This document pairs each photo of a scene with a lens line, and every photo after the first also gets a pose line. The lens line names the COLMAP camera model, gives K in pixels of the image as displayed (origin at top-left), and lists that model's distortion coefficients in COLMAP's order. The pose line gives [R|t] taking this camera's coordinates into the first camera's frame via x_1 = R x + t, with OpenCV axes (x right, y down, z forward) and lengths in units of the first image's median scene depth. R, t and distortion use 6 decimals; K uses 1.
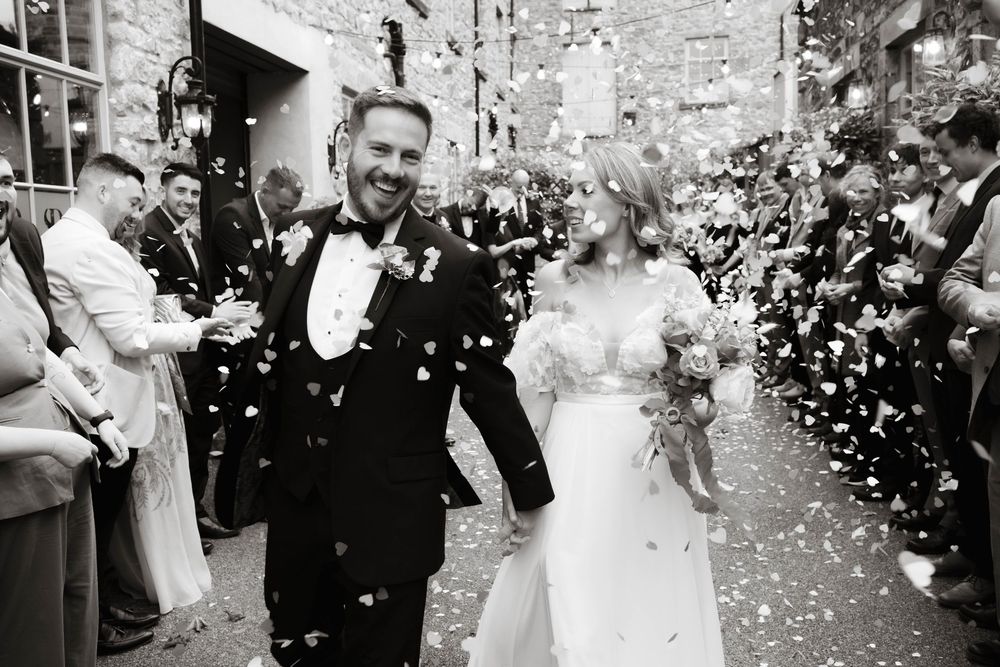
lens RADIAL K [[1044.3, 0, 509.3], [0, 1044.3, 338.1], [0, 0, 1]] dist [0.057379, 0.000000]
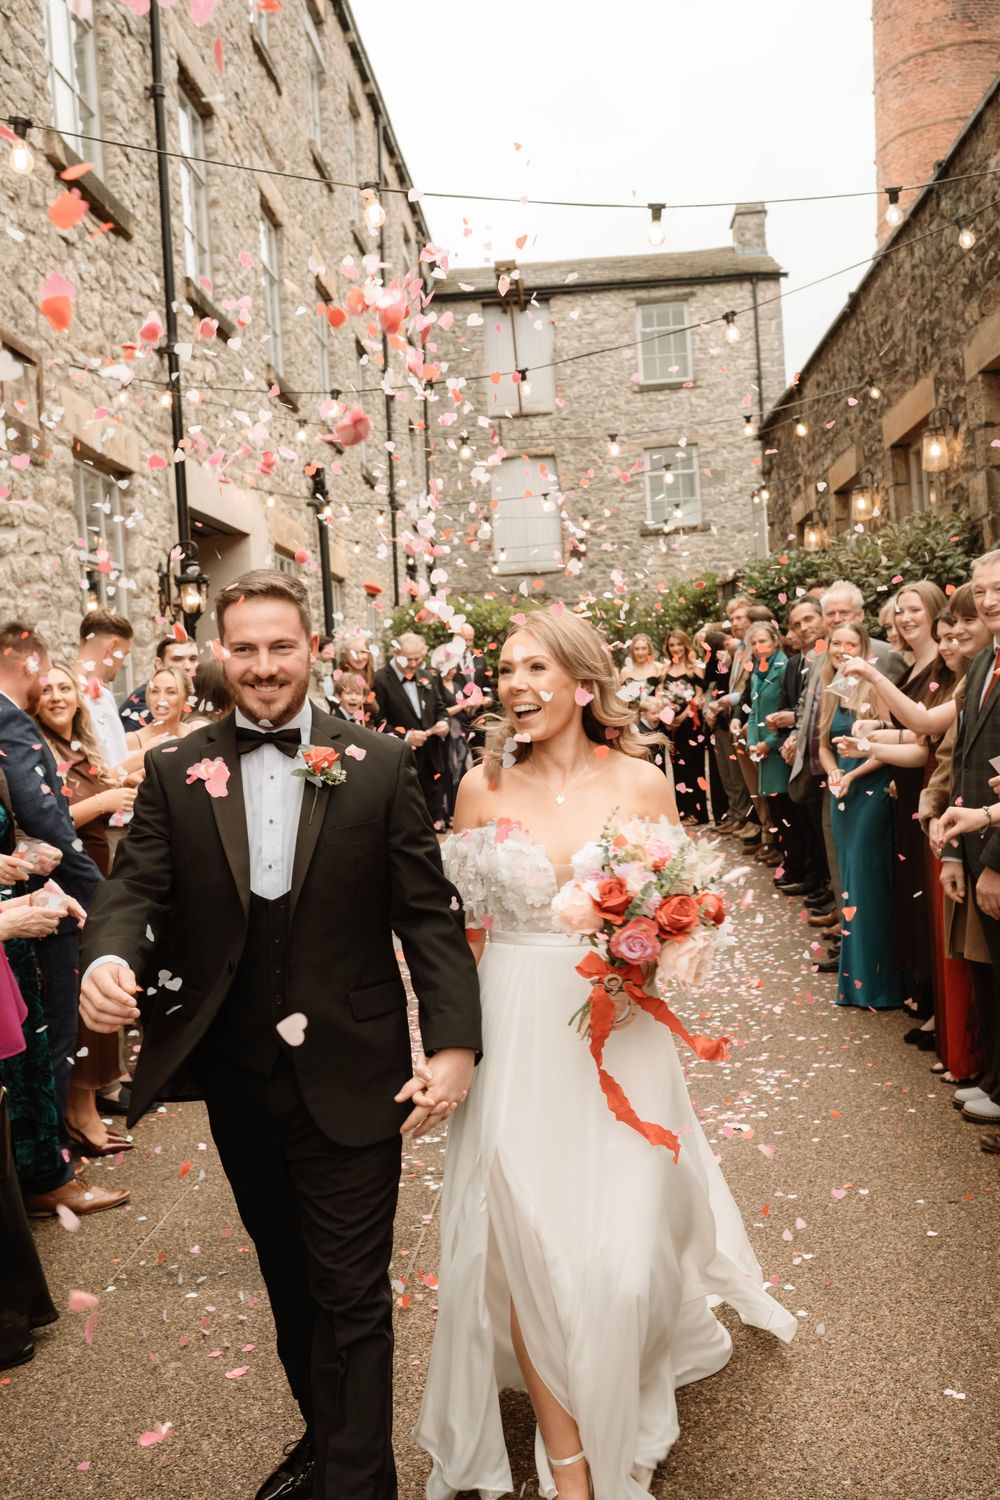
lens RADIAL K [[1566.4, 0, 503.0], [0, 1566.4, 757.4], [0, 0, 1]] dist [0.057379, 0.000000]
pose [[0.997393, -0.039698, 0.060266, -0.043116], [0.043581, 0.996963, -0.064545, 0.044393], [-0.057520, 0.067003, 0.996093, -0.356536]]
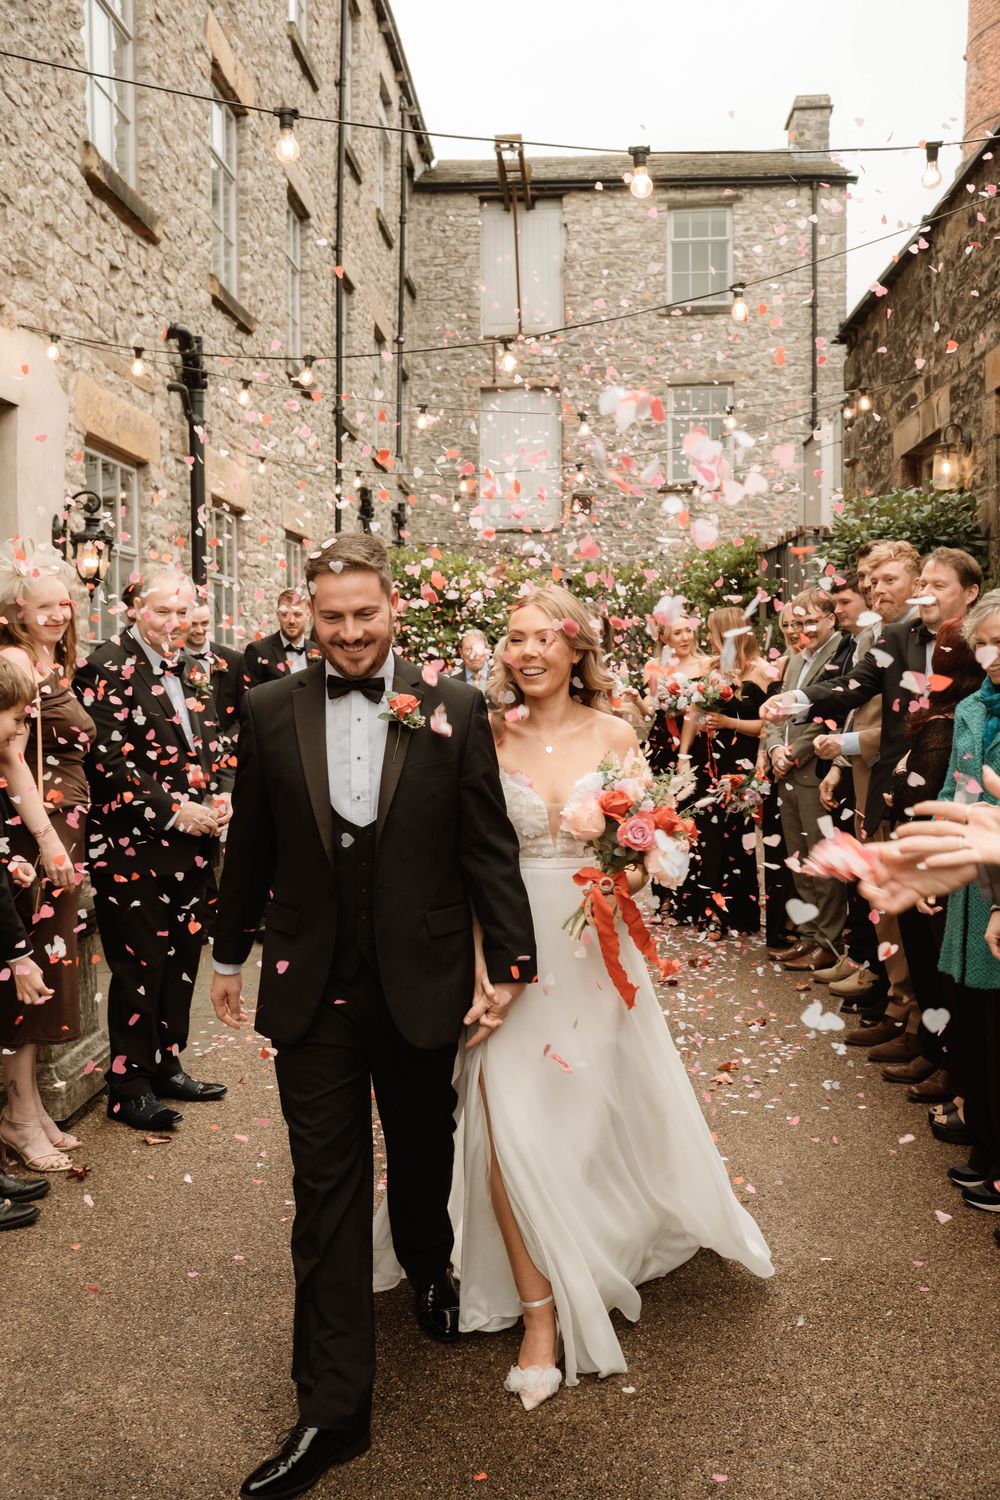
lens RADIAL K [[1566.4, 0, 485.1], [0, 1566.4, 738.1], [0, 0, 1]] dist [0.057379, 0.000000]
pose [[0.998674, 0.013342, 0.049730, 0.020191], [-0.010407, 0.998215, -0.058801, -0.018524], [-0.050426, 0.058205, 0.997030, 0.107284]]
